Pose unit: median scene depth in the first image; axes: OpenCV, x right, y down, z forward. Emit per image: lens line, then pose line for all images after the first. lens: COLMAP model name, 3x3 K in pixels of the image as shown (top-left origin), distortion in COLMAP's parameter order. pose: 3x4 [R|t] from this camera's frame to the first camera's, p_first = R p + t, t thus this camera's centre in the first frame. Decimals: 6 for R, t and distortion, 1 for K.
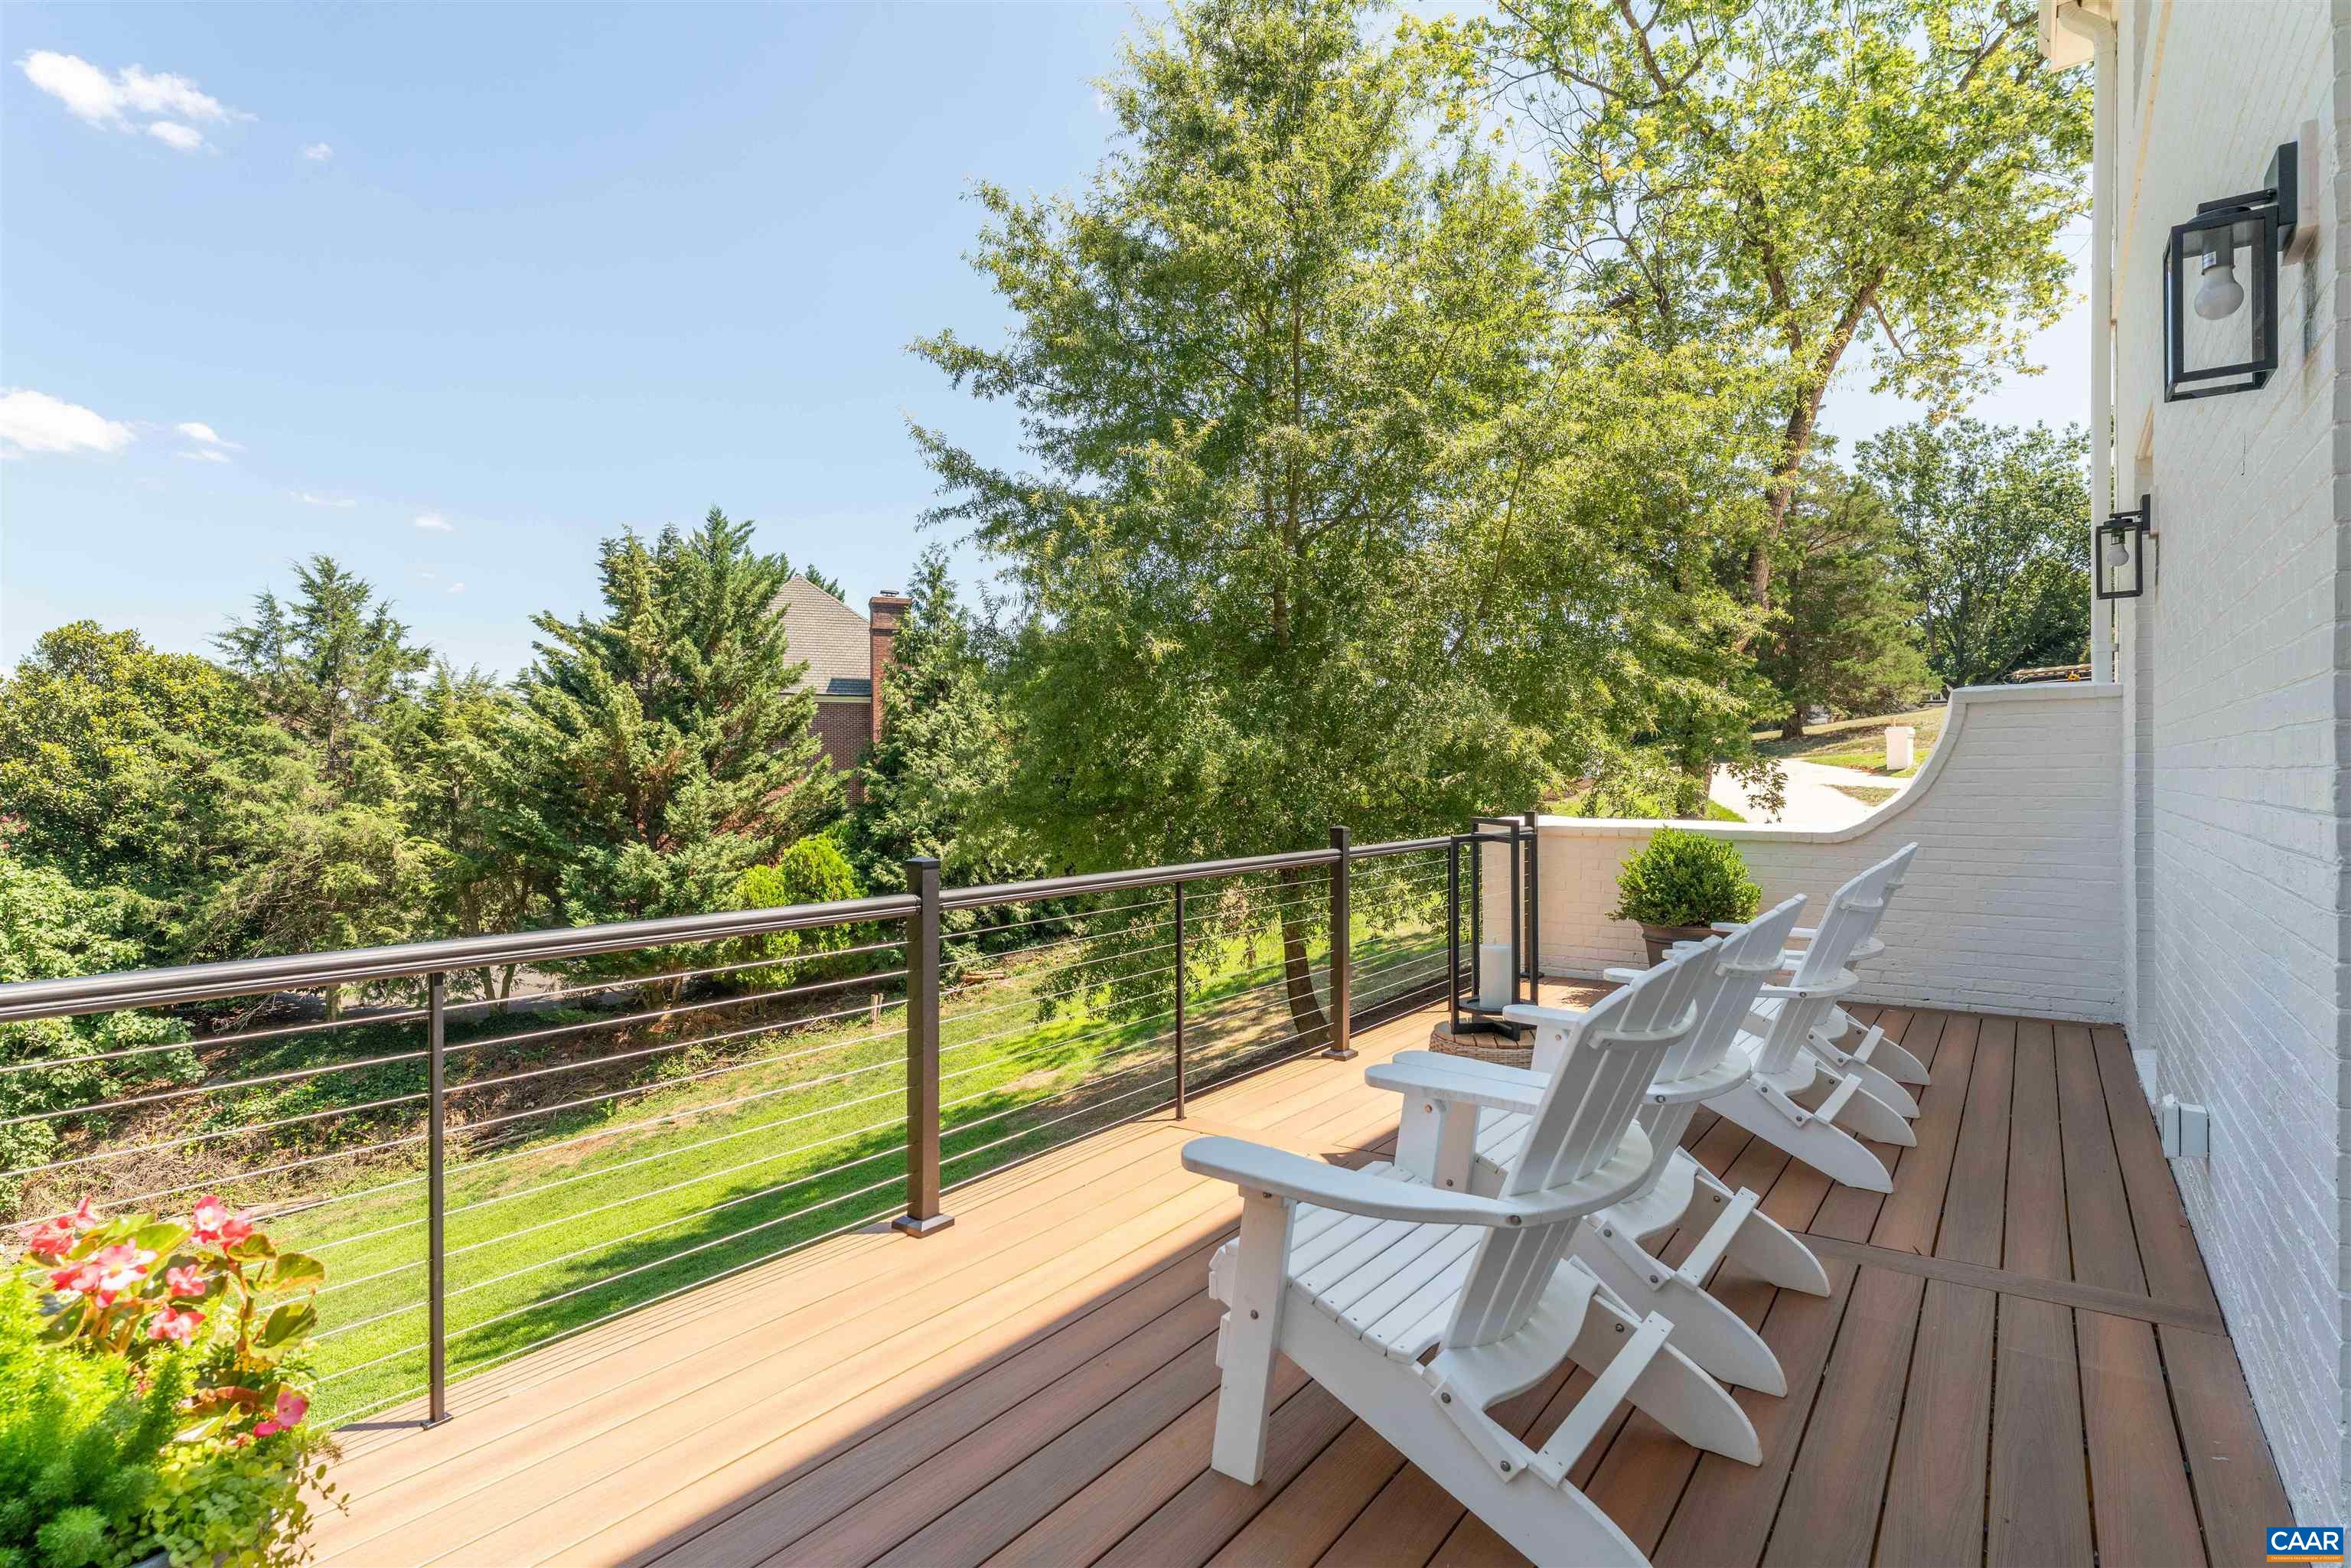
lens RADIAL K [[1140.5, 0, 1167.7], [0, 1140.5, 777.1], [0, 0, 1]] dist [-0.001559, 0.000611]
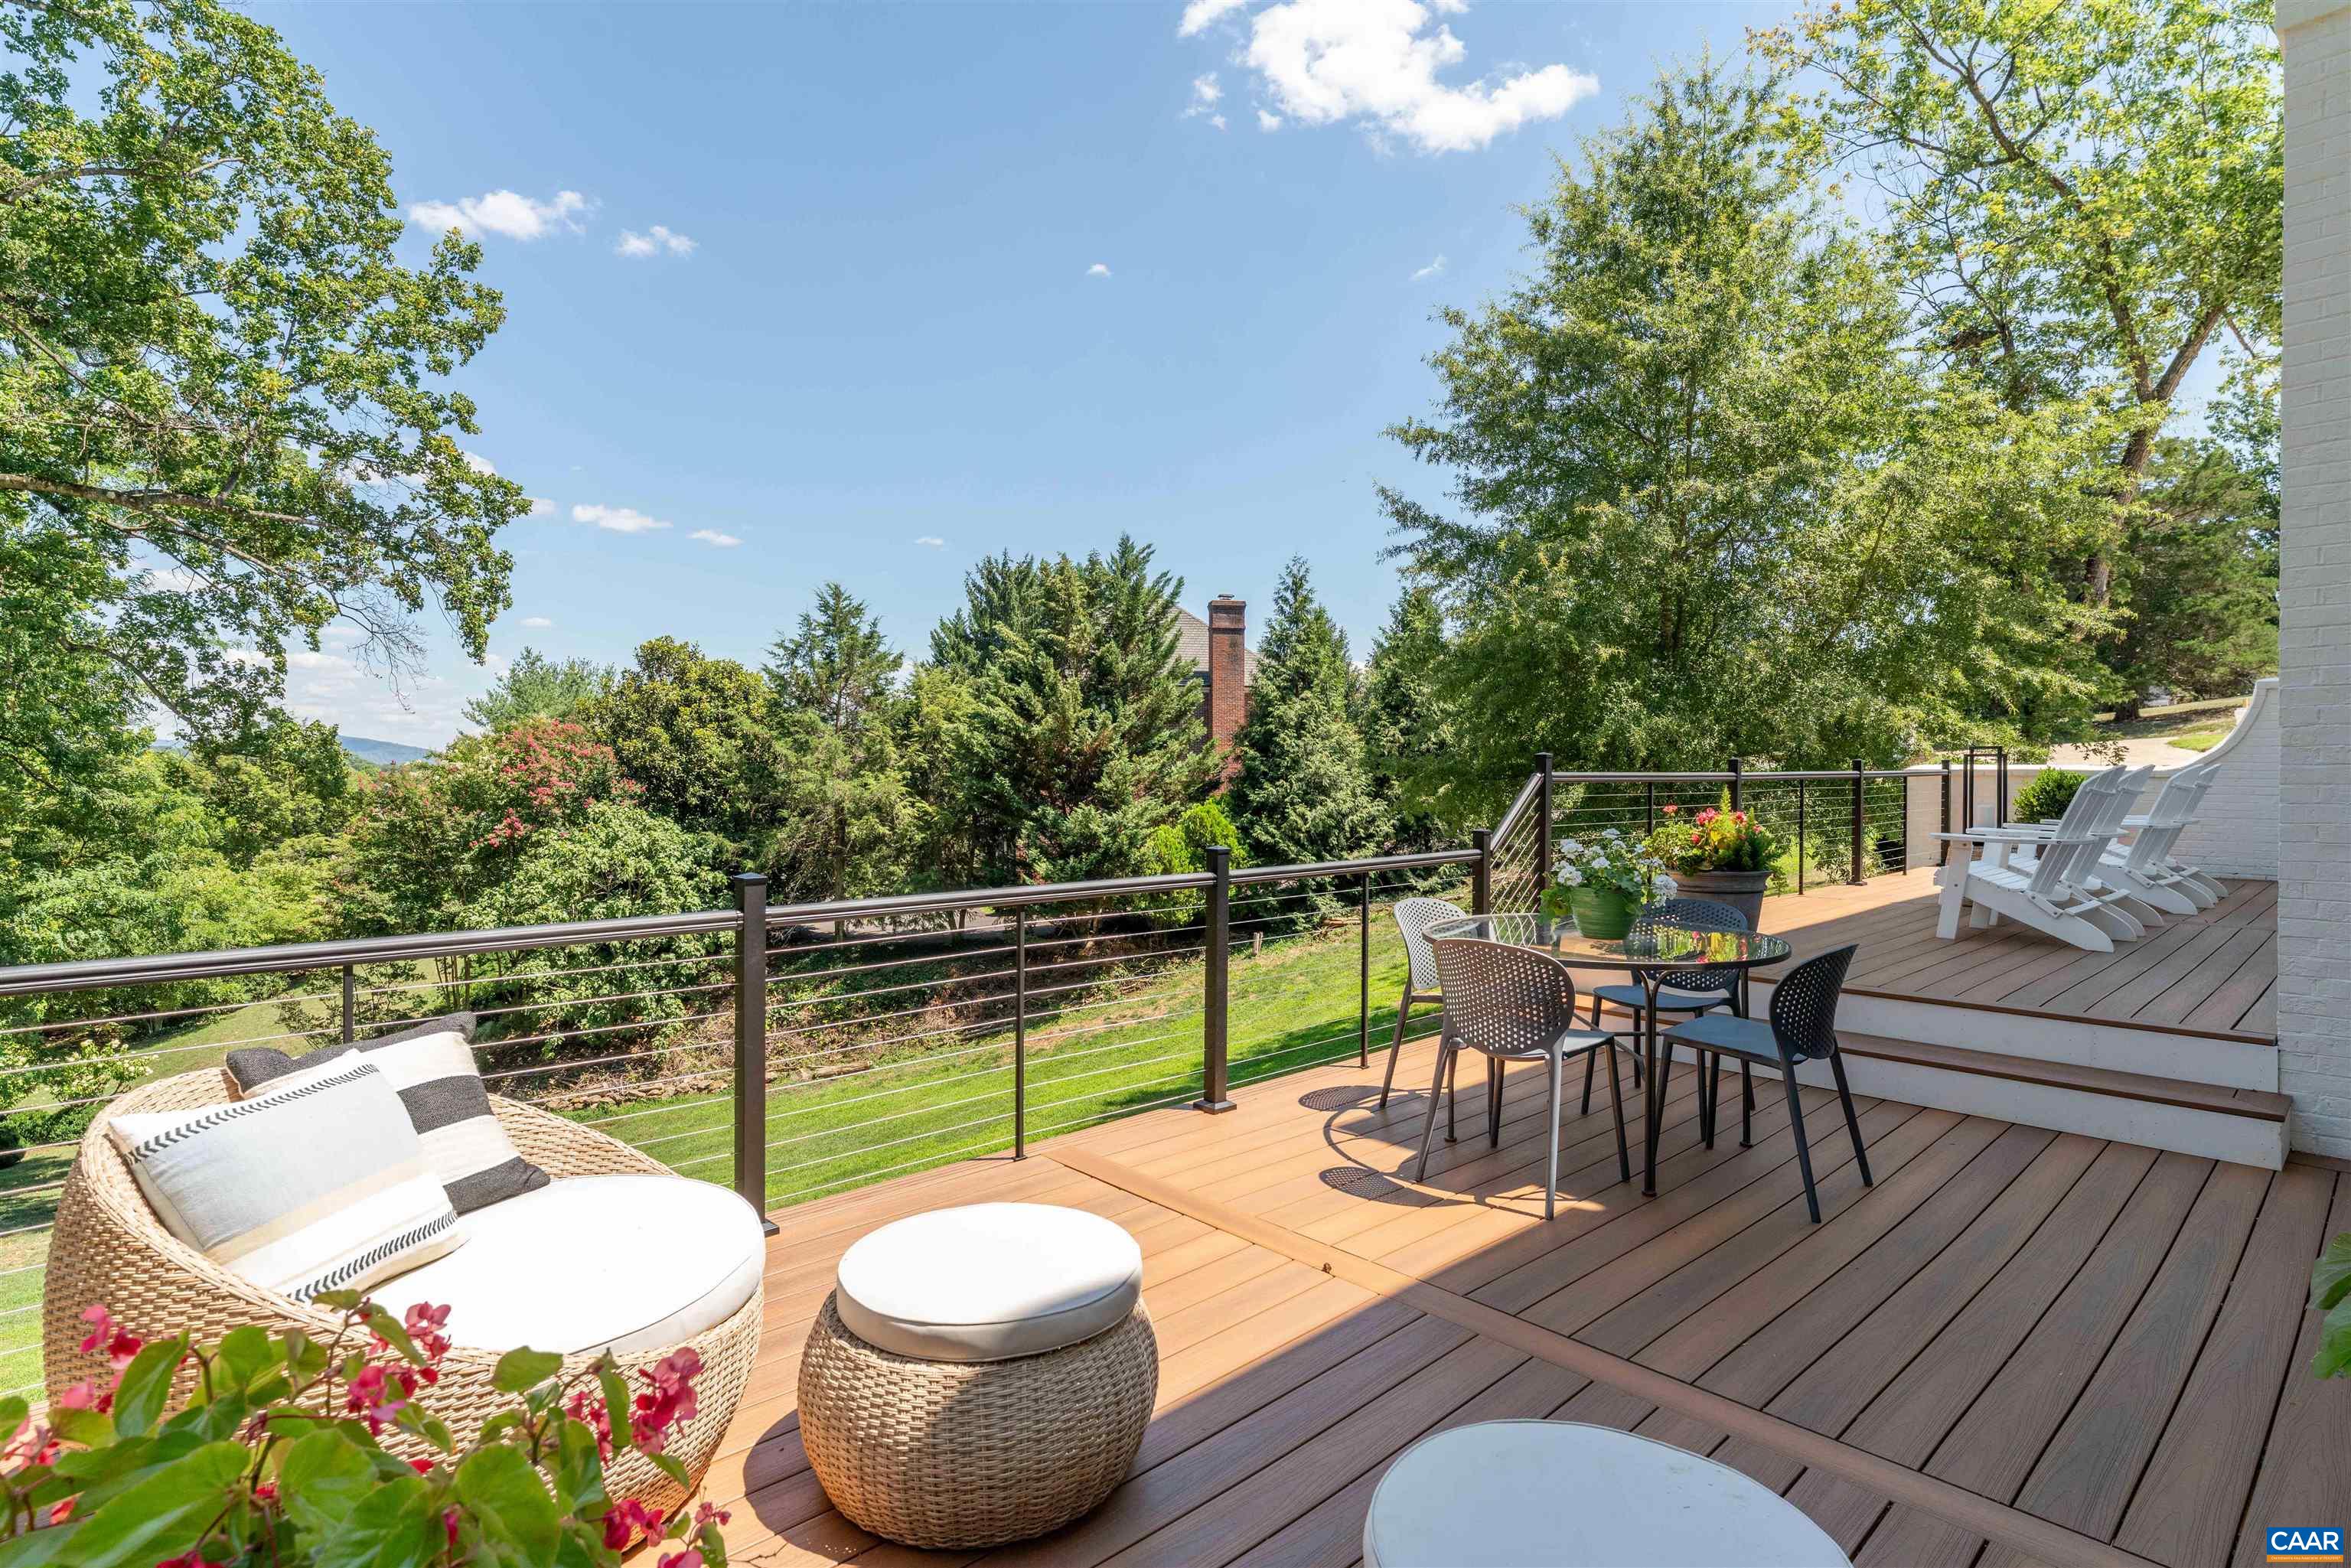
lens RADIAL K [[1183.8, 0, 1117.5], [0, 1183.8, 775.5], [0, 0, 1]] dist [0.002940, -0.000811]
pose [[0.979852, 0.005961, -0.199635, -0.158222], [-0.004576, 0.999962, 0.007401, 0.015421], [0.199672, -0.006339, 0.979842, -0.276880]]
